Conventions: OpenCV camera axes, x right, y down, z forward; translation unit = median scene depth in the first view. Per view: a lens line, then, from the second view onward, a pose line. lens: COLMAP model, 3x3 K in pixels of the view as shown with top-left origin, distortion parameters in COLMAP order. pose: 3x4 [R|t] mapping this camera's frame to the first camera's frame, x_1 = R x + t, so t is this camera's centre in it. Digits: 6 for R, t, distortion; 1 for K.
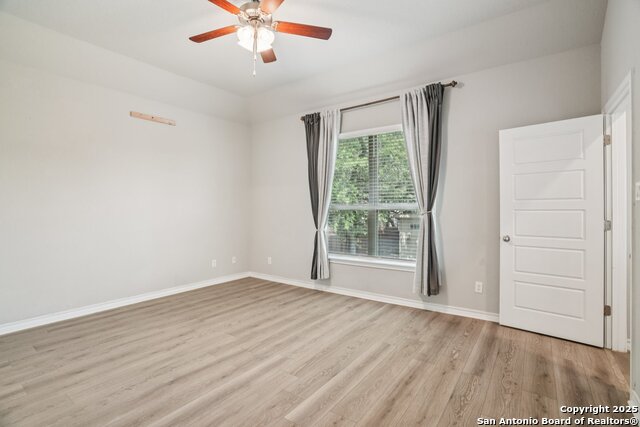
lens RADIAL K [[302.8, 0, 319.5], [0, 302.8, 211.6], [0, 0, 1]] dist [-0.057852, 0.017220]
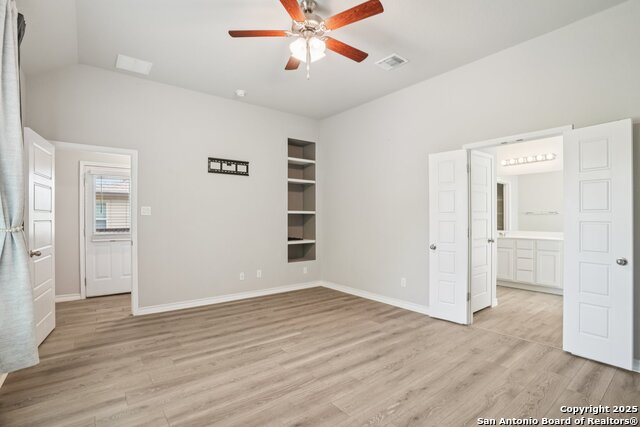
lens RADIAL K [[302.8, 0, 316.5], [0, 302.8, 217.5], [0, 0, 1]] dist [-0.057852, 0.017220]
pose [[-0.960551, 0.006134, 0.278035, -0.440992], [0.007696, 0.999960, 0.004528, -0.013733], [-0.277996, 0.006489, -0.960560, 1.664288]]
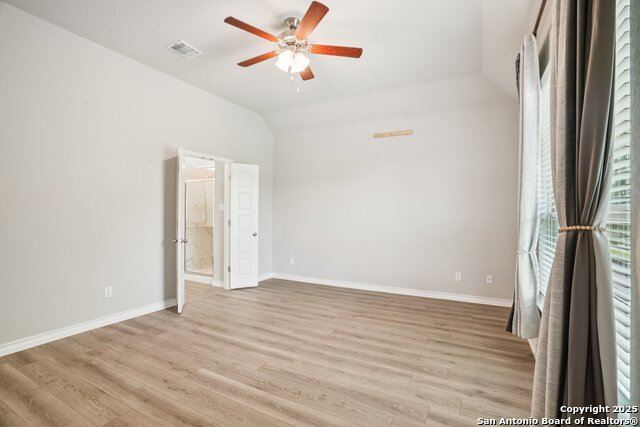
lens RADIAL K [[302.8, 0, 317.2], [0, 302.8, 215.1], [0, 0, 1]] dist [-0.057852, 0.017220]
pose [[0.128087, 0.008527, -0.991726, 0.770619], [-0.018013, 0.999818, 0.006270, -0.008387], [0.991599, 0.017061, 0.128217, 0.808549]]
